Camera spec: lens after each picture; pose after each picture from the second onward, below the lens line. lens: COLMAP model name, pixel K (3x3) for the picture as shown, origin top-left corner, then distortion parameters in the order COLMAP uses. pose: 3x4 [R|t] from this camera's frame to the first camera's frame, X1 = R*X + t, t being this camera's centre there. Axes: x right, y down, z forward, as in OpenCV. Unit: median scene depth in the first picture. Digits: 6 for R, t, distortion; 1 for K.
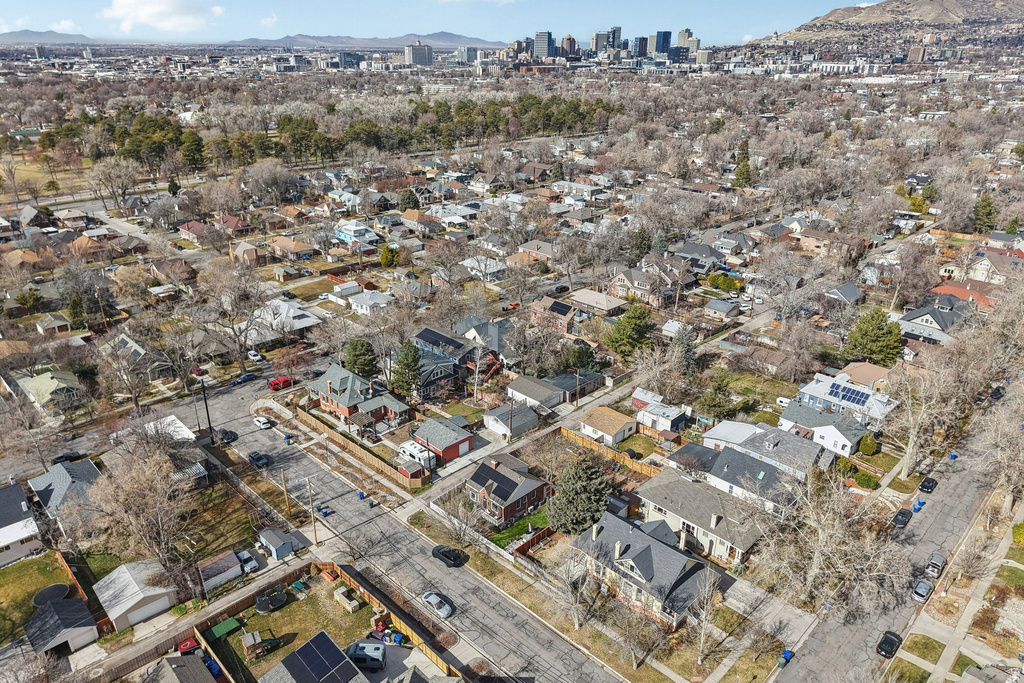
lens RADIAL K [[687.6, 0, 512.0], [0, 687.6, 341.5], [0, 0, 1]] dist [0.037866, -0.034374]
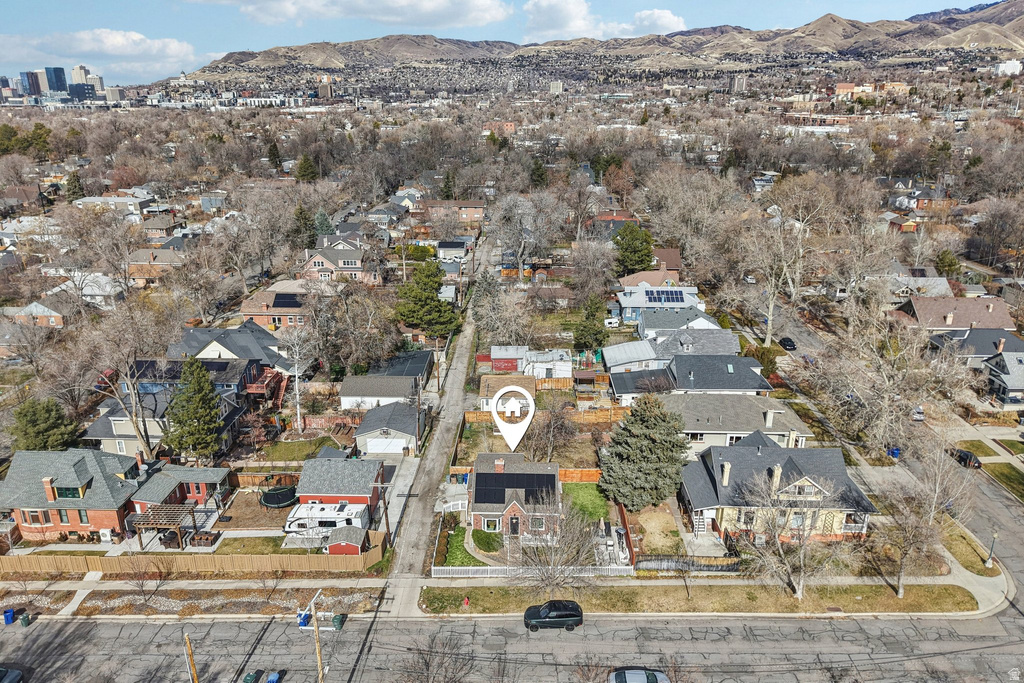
lens RADIAL K [[687.6, 0, 512.0], [0, 687.6, 341.5], [0, 0, 1]] dist [0.037866, -0.034374]
pose [[0.723910, -0.239735, 0.646901, -0.316114], [0.274410, 0.960372, 0.048828, 0.029056], [-0.632972, 0.142169, 0.761009, 0.373267]]
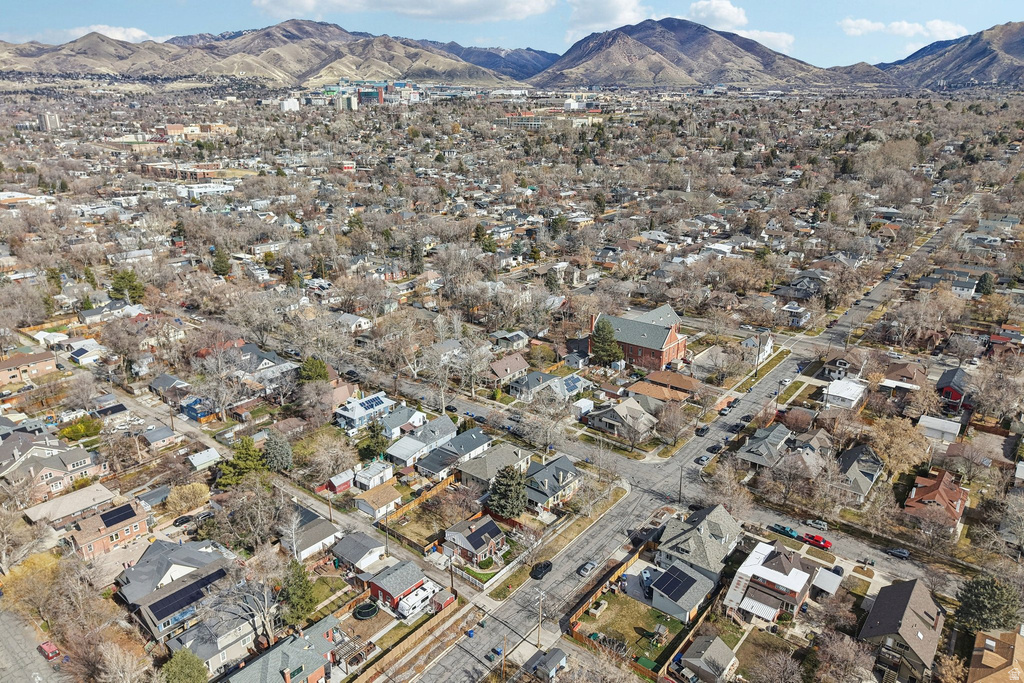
lens RADIAL K [[680.8, 0, 512.0], [0, 680.8, 341.5], [0, 0, 1]] dist [0.035825, -0.036908]
pose [[-0.106359, -0.329130, 0.938276, -0.876633], [0.385770, 0.856057, 0.344019, -0.420059], [-0.916444, 0.398548, 0.035919, 0.575144]]
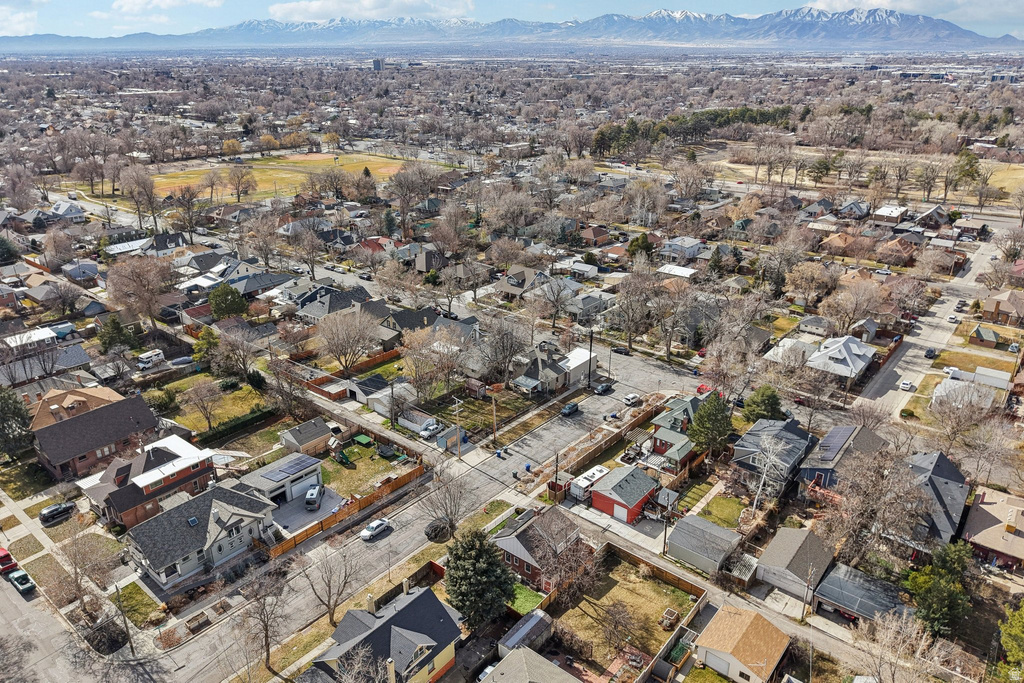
lens RADIAL K [[680.8, 0, 512.0], [0, 680.8, 341.5], [0, 0, 1]] dist [0.035825, -0.036908]
pose [[0.112159, 0.372762, -0.921124, 0.529138], [-0.389402, 0.869320, 0.304383, -0.197875], [0.914213, 0.324548, 0.242657, 0.533521]]
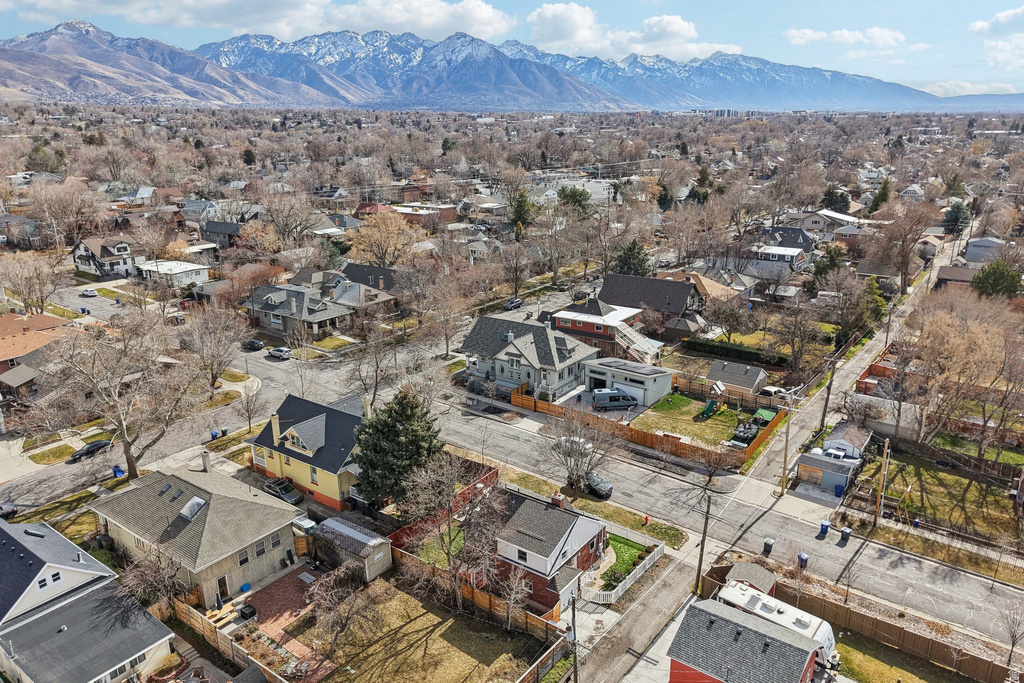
lens RADIAL K [[715.9, 0, 512.0], [0, 715.9, 341.5], [0, 0, 1]] dist [-0.001855, 0.004345]
pose [[-0.990033, 0.048760, -0.132123, 0.060192], [-0.048307, 0.763661, 0.643808, -0.209622], [0.132289, 0.643774, -0.753694, 1.031496]]
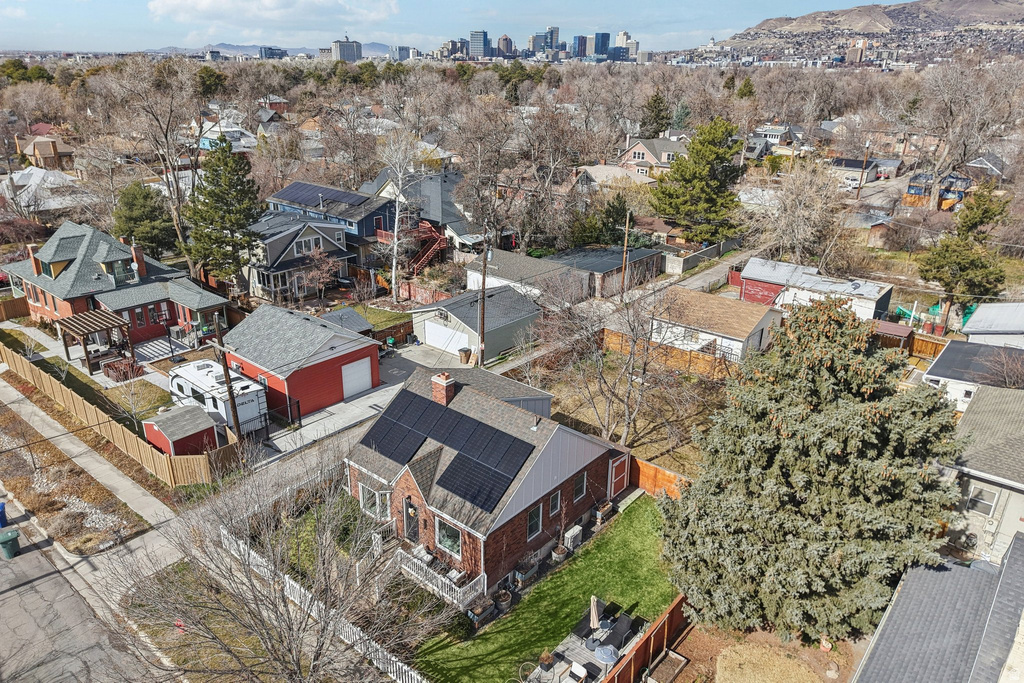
lens RADIAL K [[715.9, 0, 512.0], [0, 715.9, 341.5], [0, 0, 1]] dist [-0.001855, 0.004345]
pose [[0.996276, -0.024411, 0.082694, -0.016420], [0.026409, 0.999383, -0.023147, 0.128973], [-0.082078, 0.025244, 0.996306, 0.539017]]
